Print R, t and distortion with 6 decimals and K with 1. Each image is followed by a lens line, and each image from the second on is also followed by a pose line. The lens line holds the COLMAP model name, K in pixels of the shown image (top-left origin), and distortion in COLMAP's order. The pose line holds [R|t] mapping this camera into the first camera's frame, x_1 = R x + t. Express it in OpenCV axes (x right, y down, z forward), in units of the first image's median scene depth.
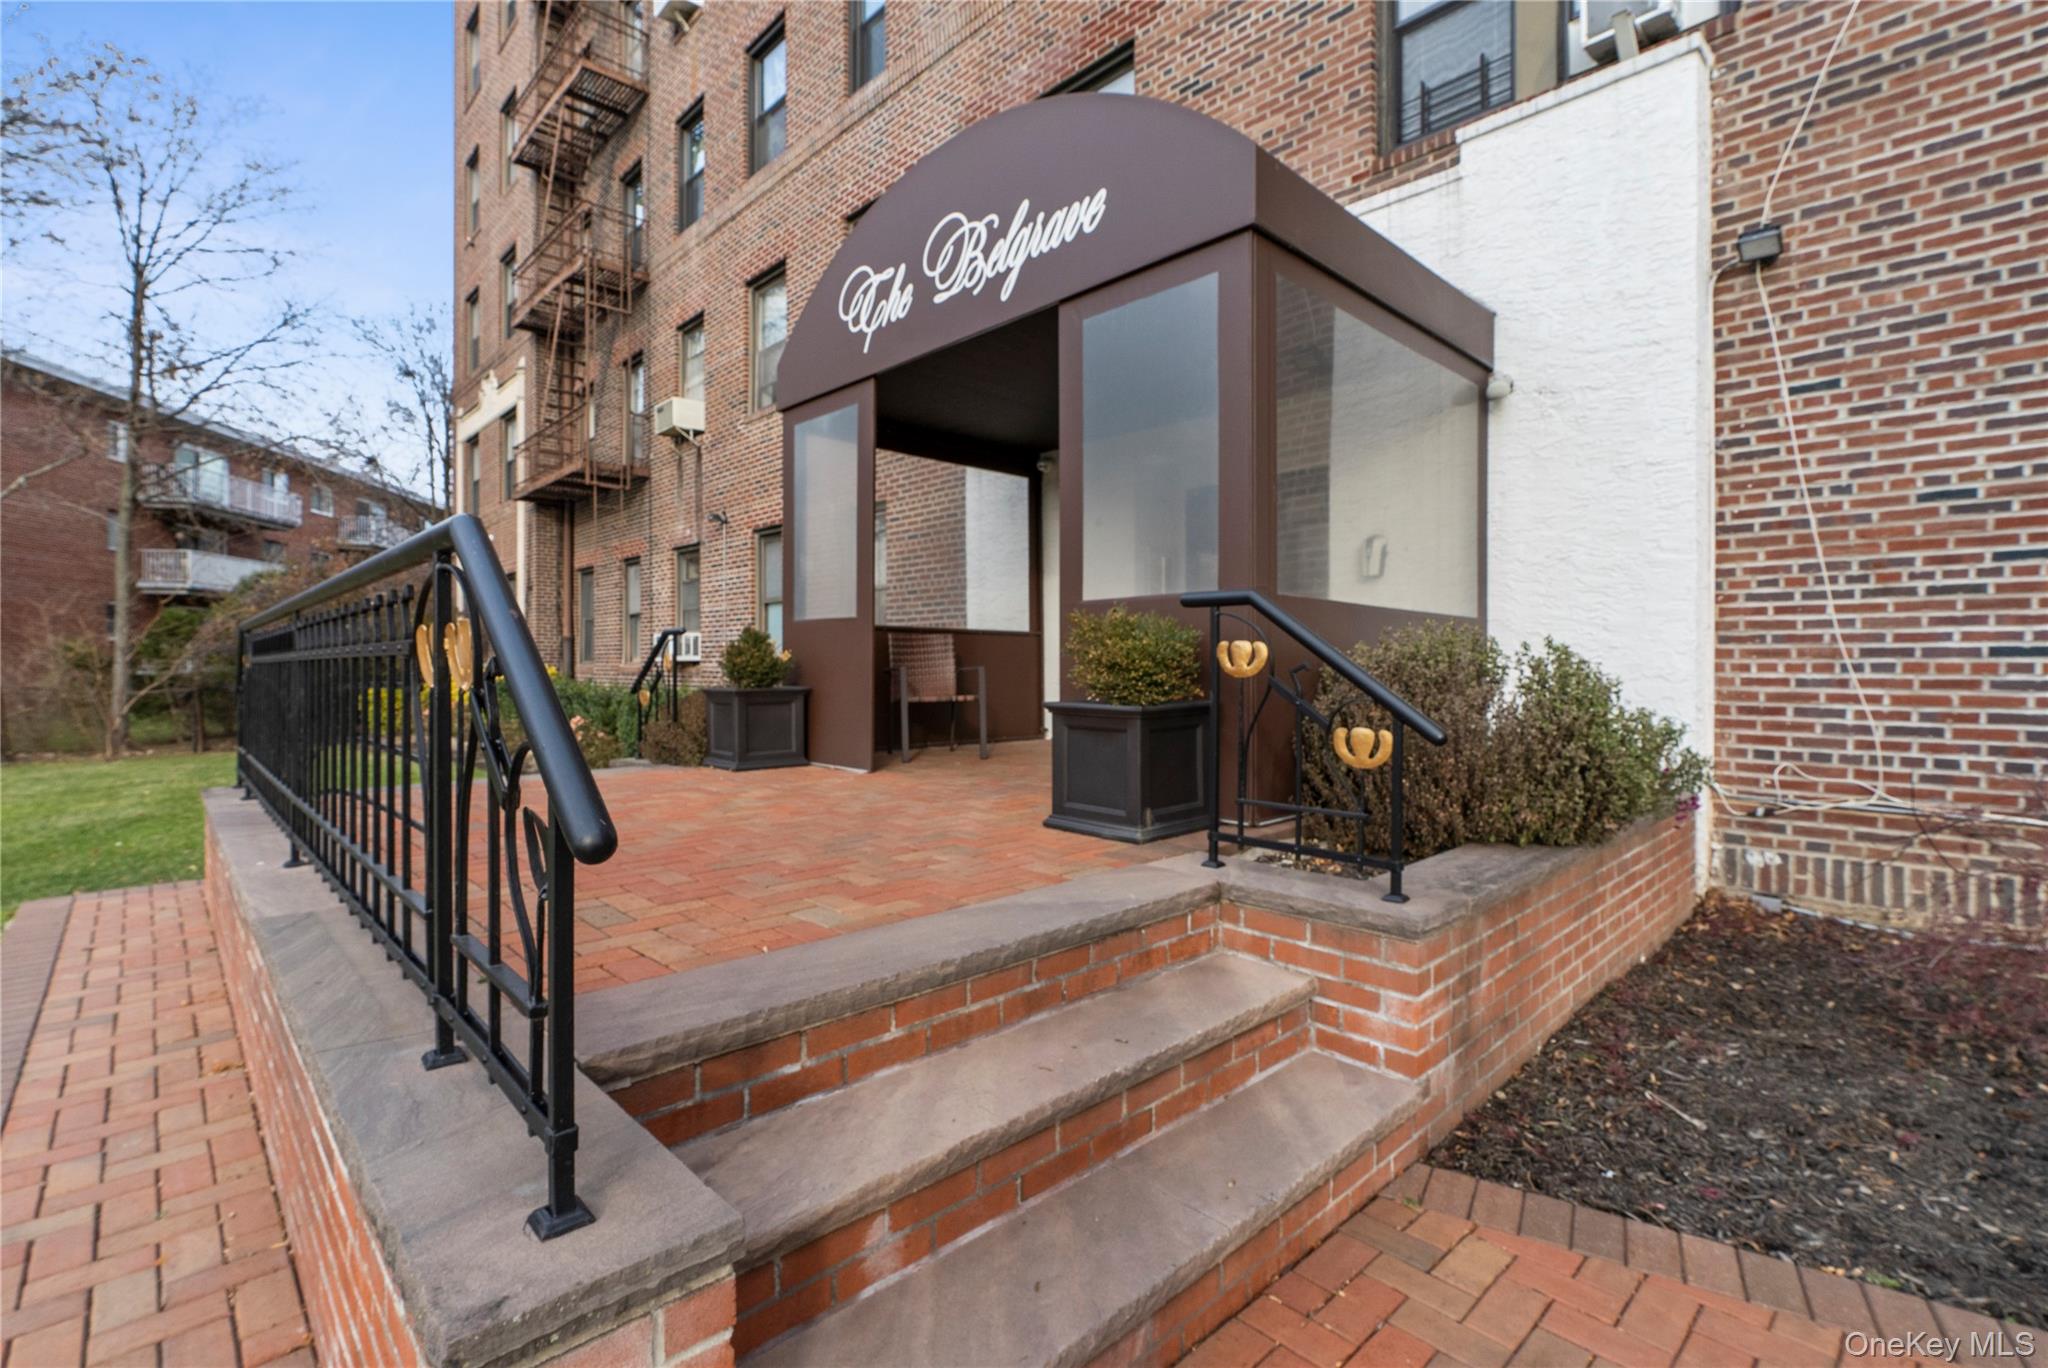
lens RADIAL K [[933.4, 0, 1021.7], [0, 933.4, 671.8], [0, 0, 1]] dist [-0.000362, 0.000692]
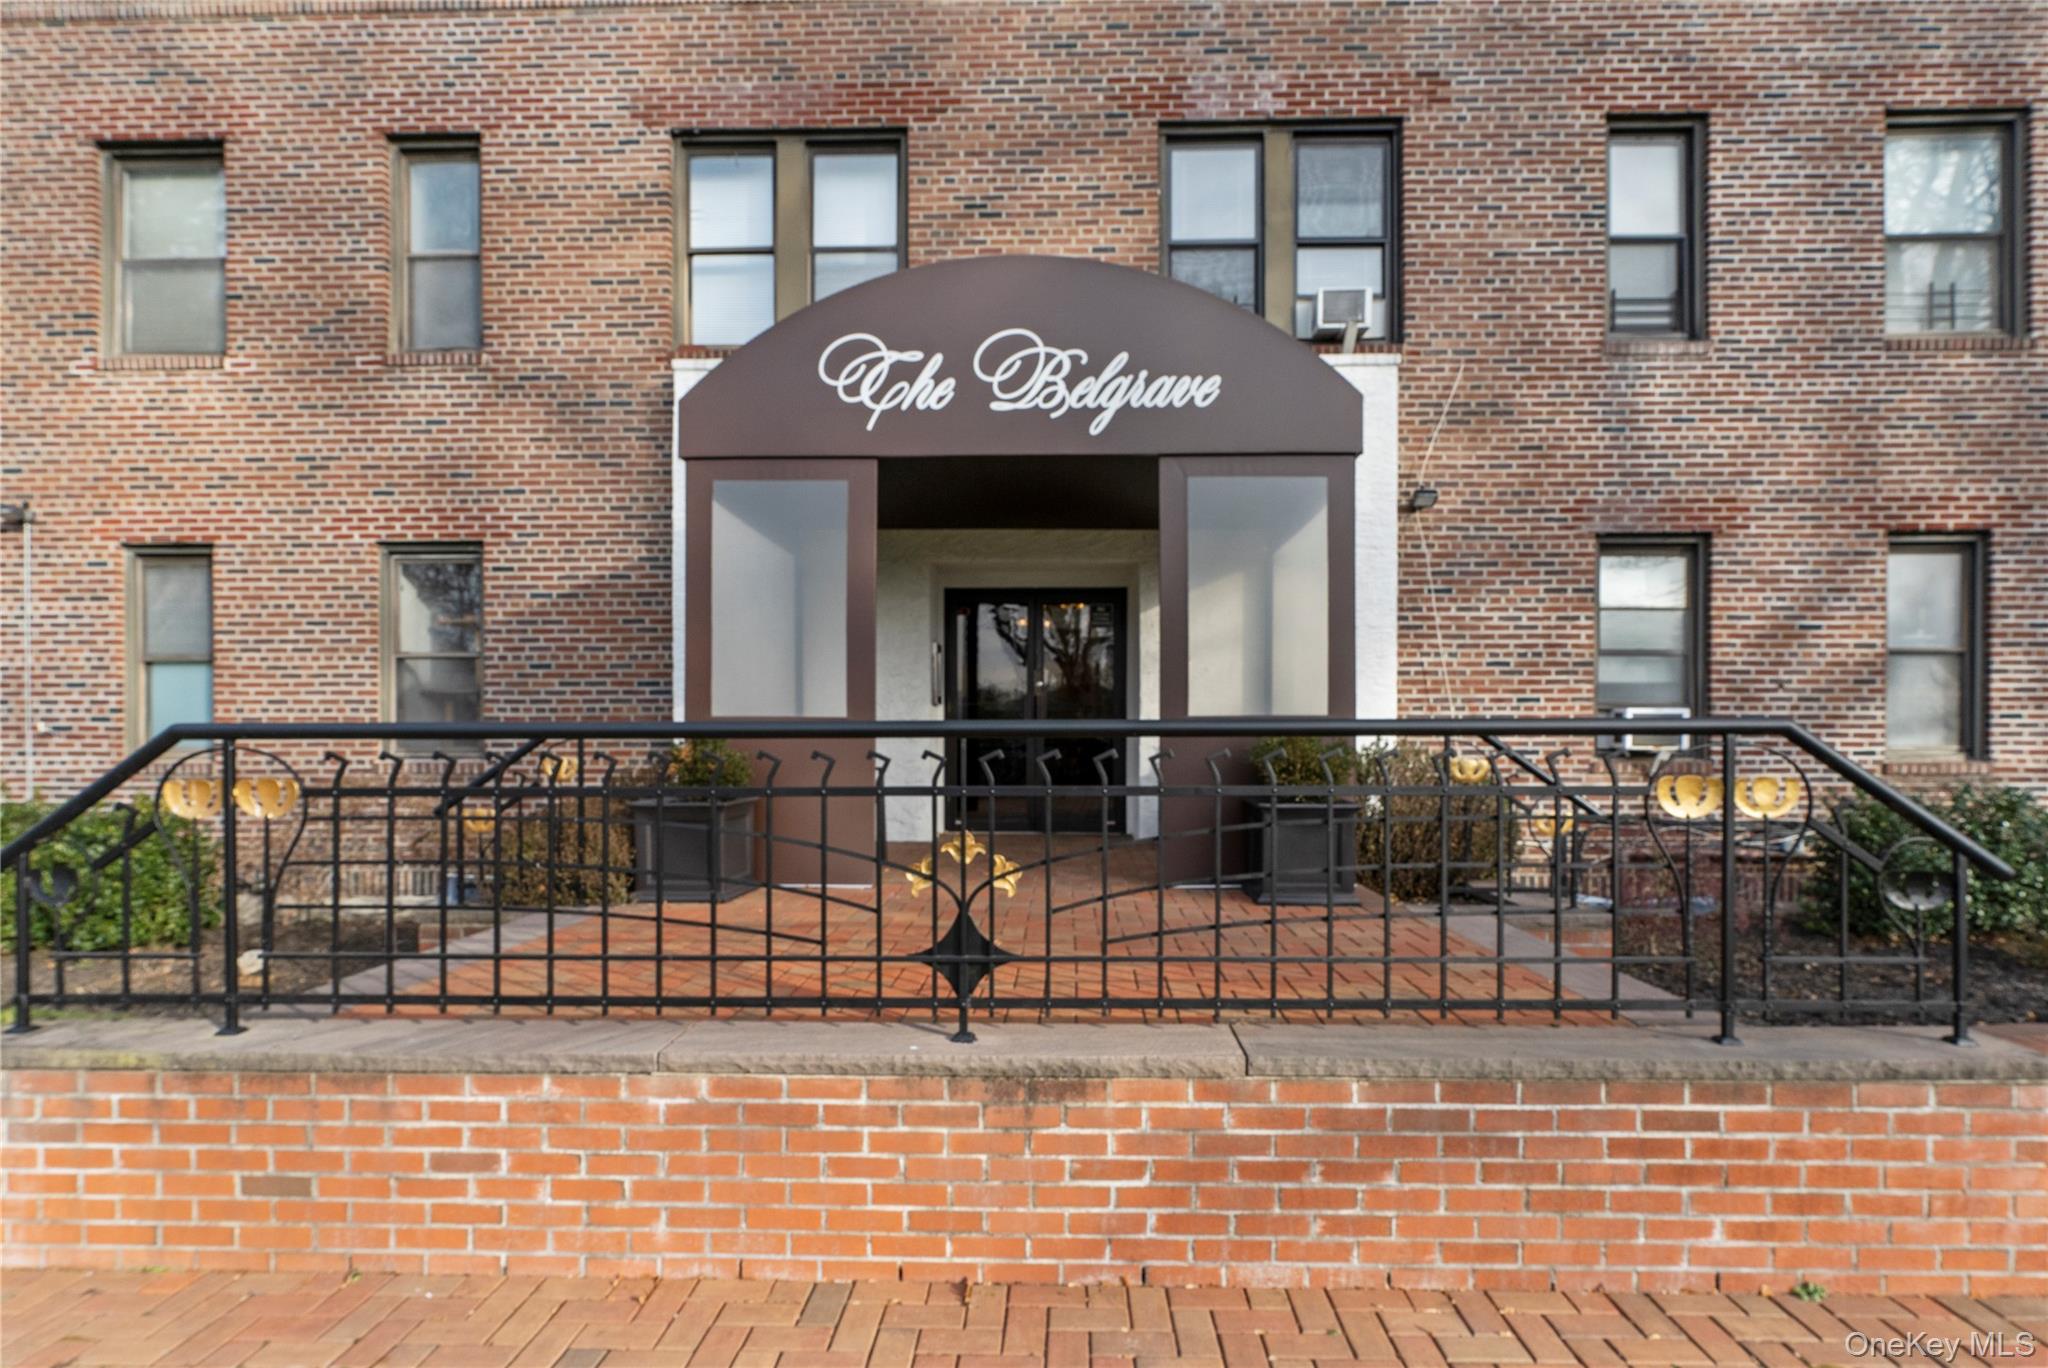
lens RADIAL K [[1059.6, 0, 1045.6], [0, 1059.6, 742.6], [0, 0, 1]] dist [0.015093, 0.000279]
pose [[0.698400, -0.004880, 0.715691, -0.919886], [0.009122, 0.999956, -0.002083, -0.037170], [-0.715650, 0.007983, 0.698413, 0.178121]]
